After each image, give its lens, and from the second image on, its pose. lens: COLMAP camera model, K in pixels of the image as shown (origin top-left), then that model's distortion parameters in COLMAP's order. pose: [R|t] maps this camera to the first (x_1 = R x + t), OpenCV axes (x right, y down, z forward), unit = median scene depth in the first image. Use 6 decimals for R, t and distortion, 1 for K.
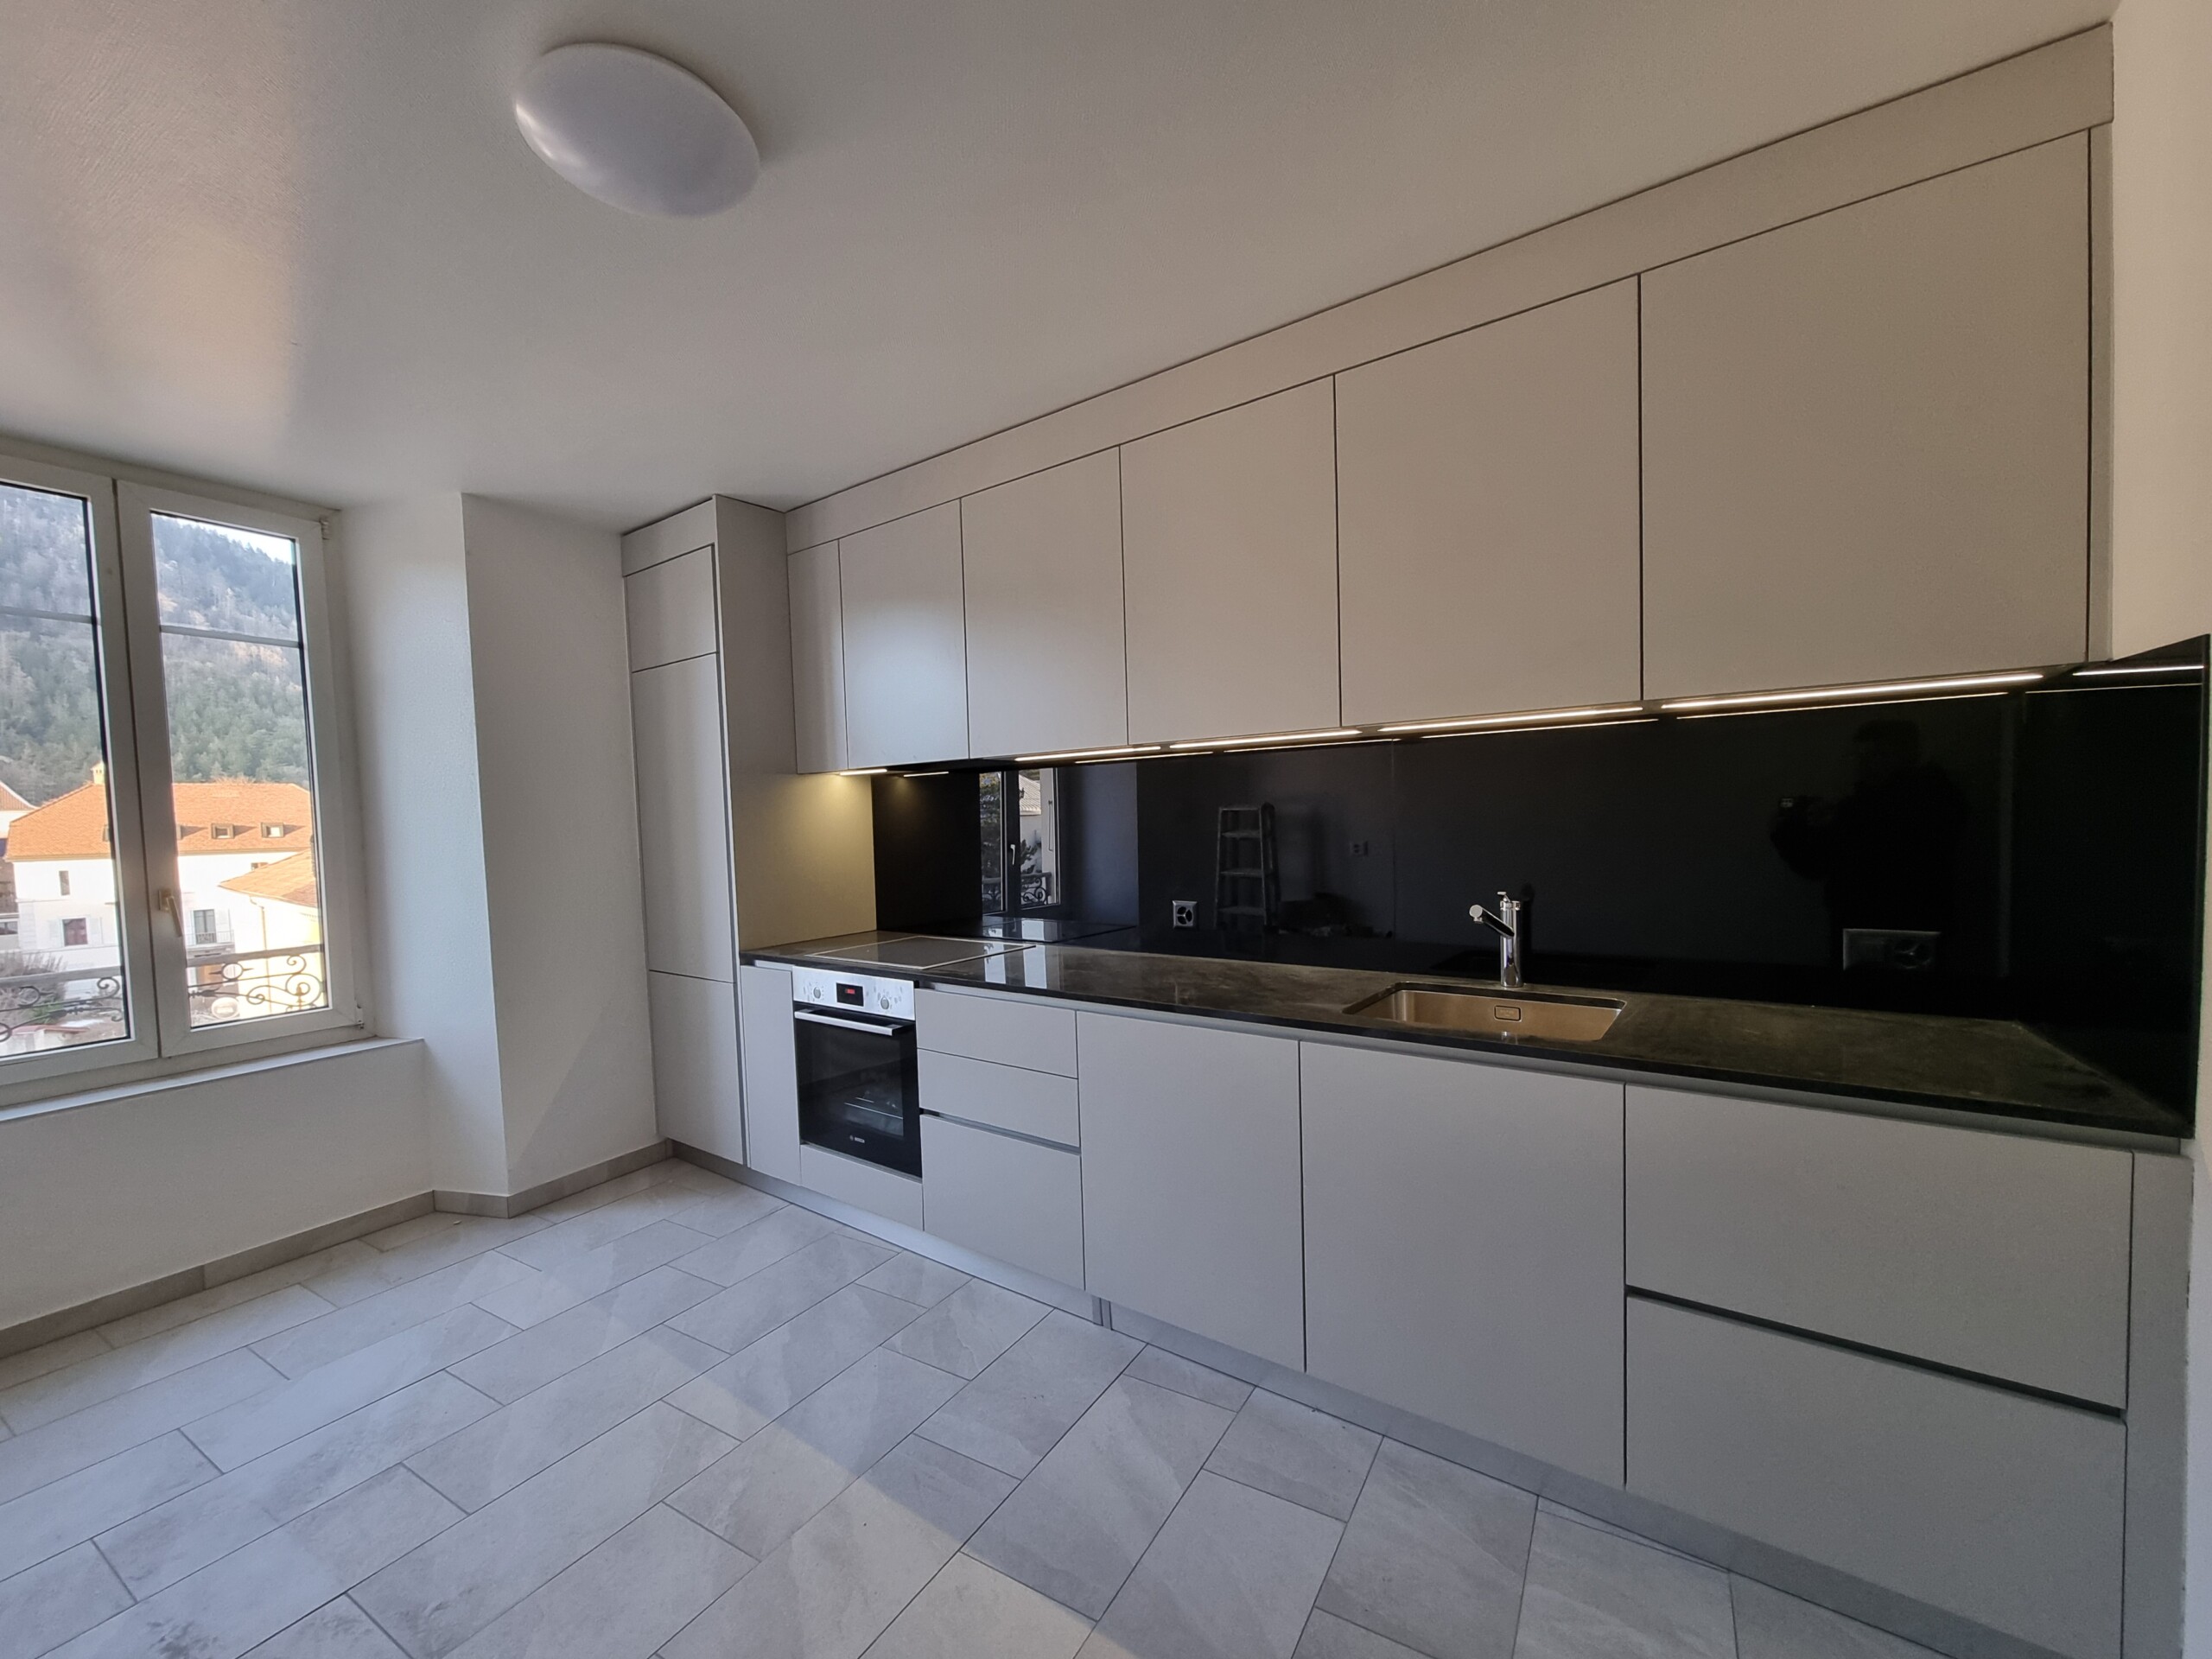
lens RADIAL K [[905.6, 0, 1098.1], [0, 905.6, 840.0], [0, 0, 1]] dist [-0.002711, 0.000301]
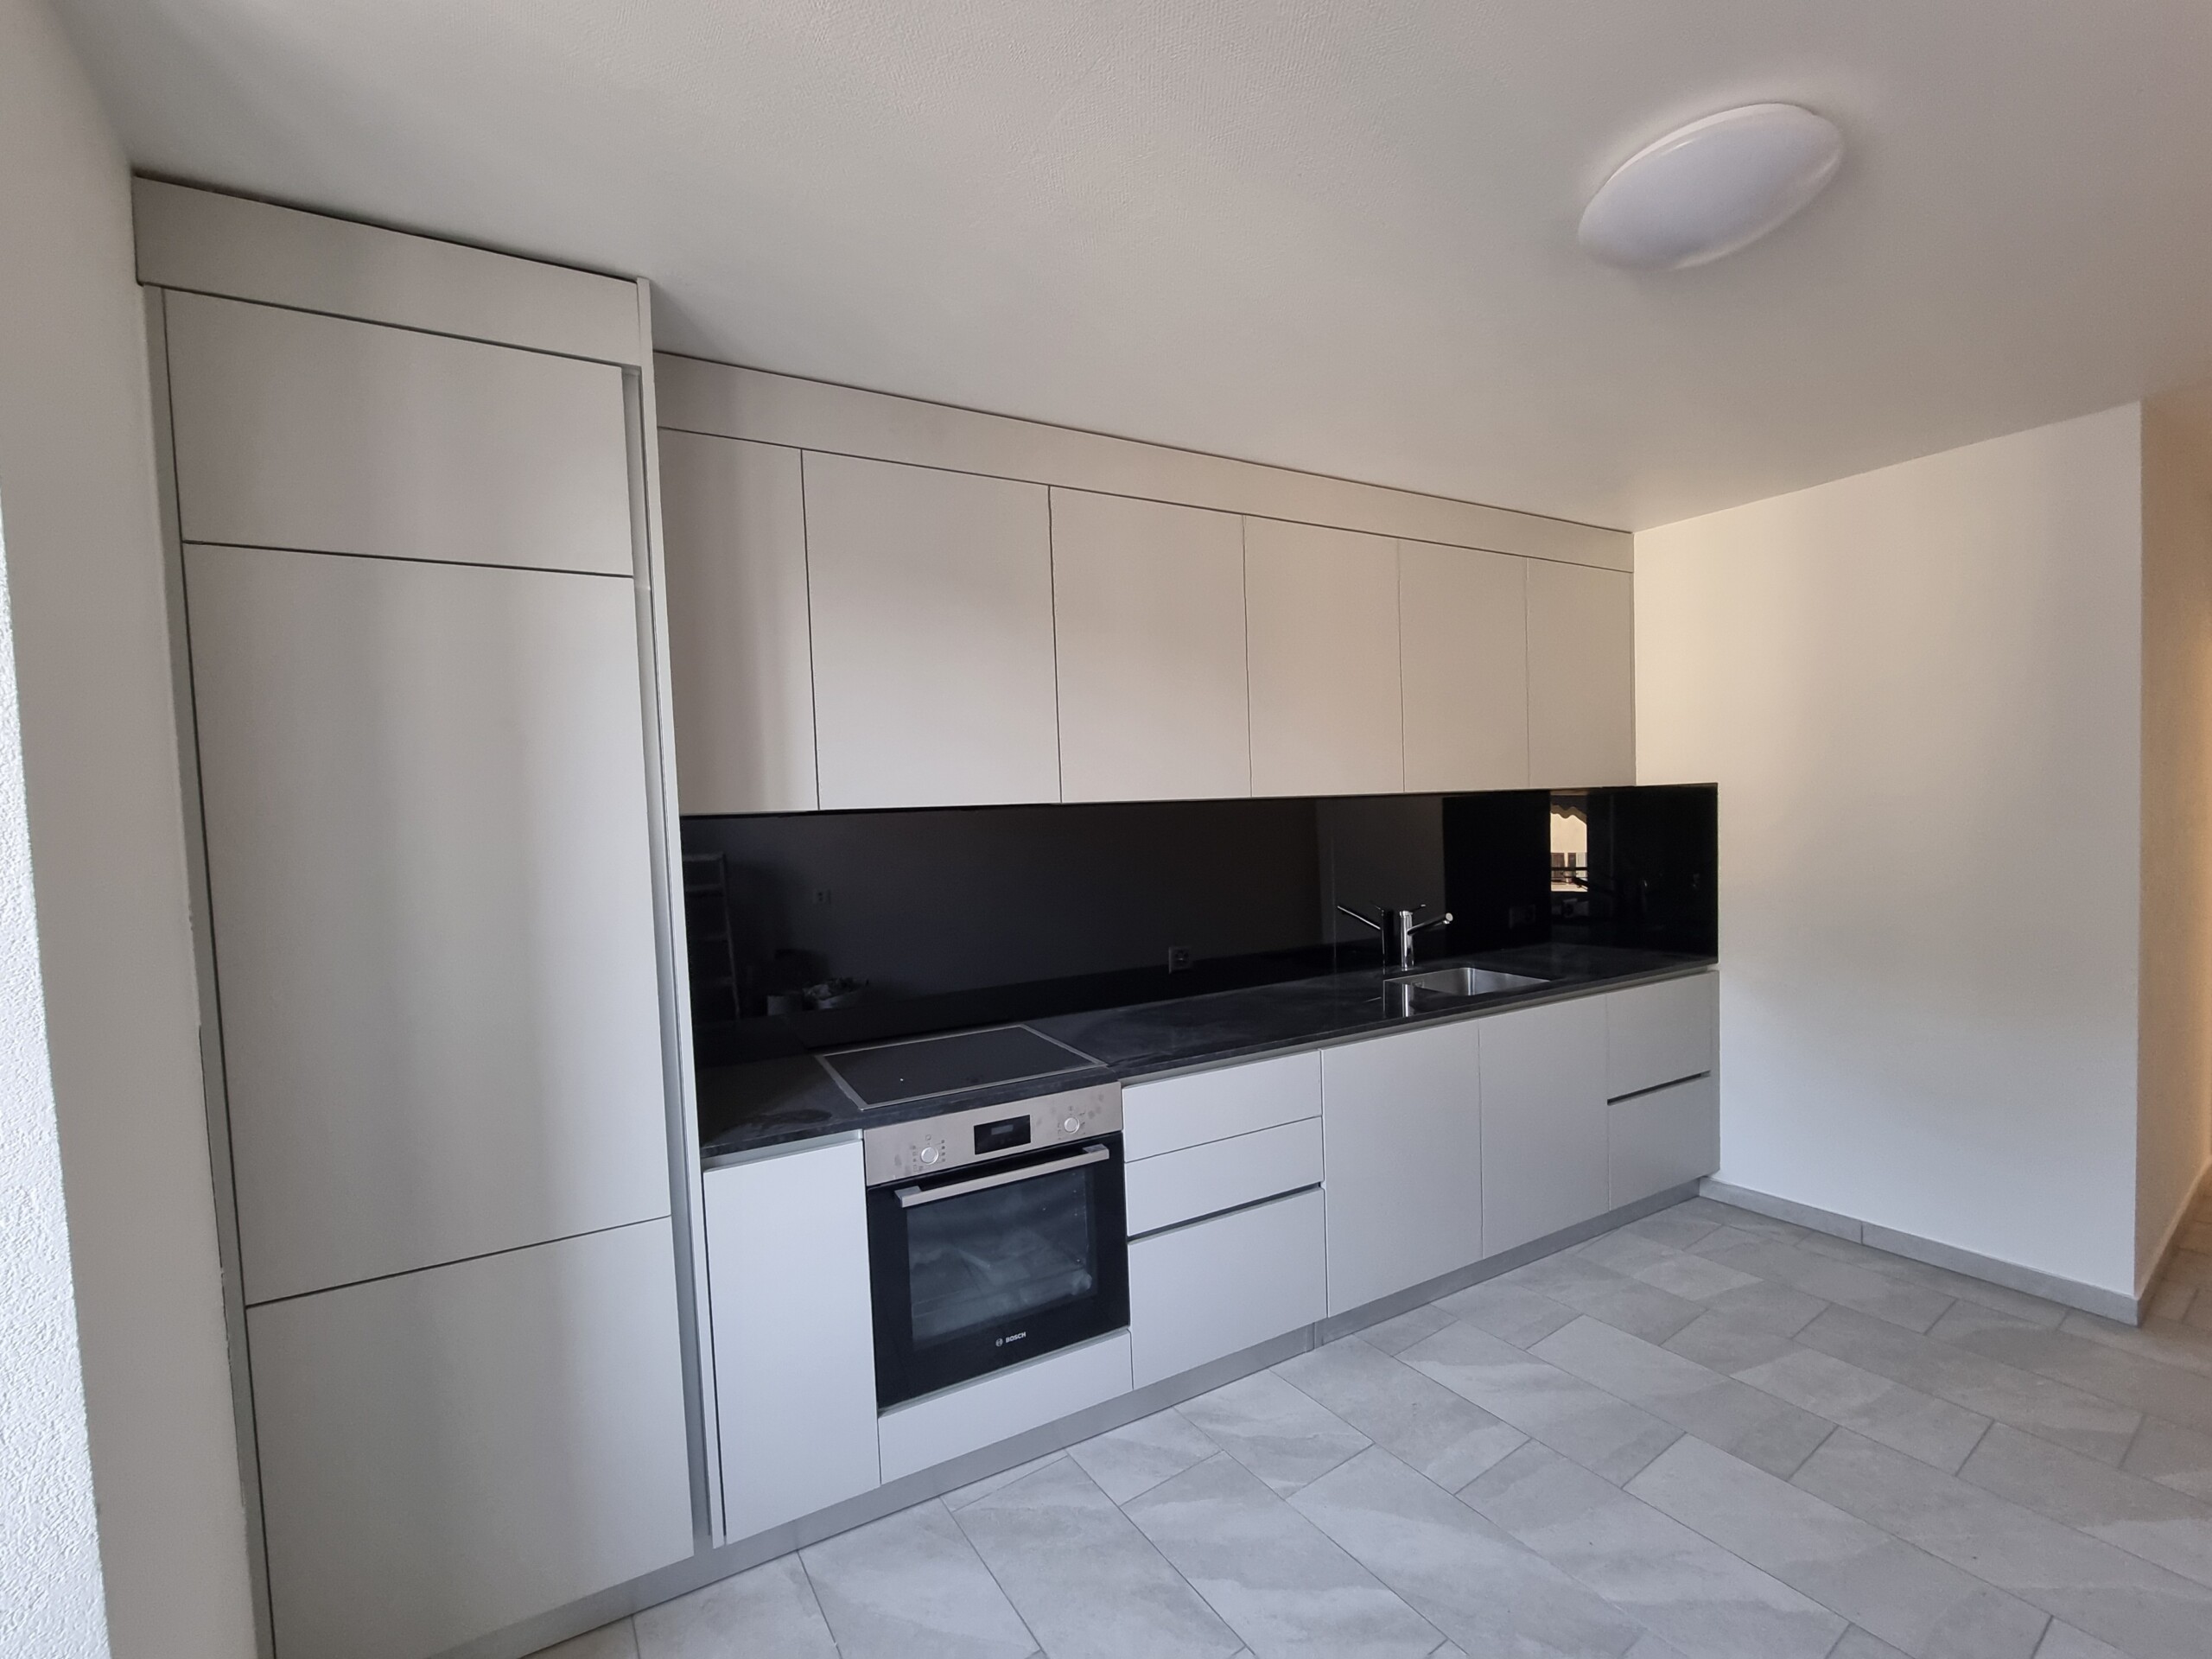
lens RADIAL K [[905.6, 0, 1098.0], [0, 905.6, 842.8], [0, 0, 1]] dist [-0.002711, 0.000301]
pose [[0.429771, -0.011988, 0.902858, -0.931983], [0.051994, 0.998581, -0.011491, -0.046098], [-0.901440, 0.051882, 0.429785, 0.661845]]
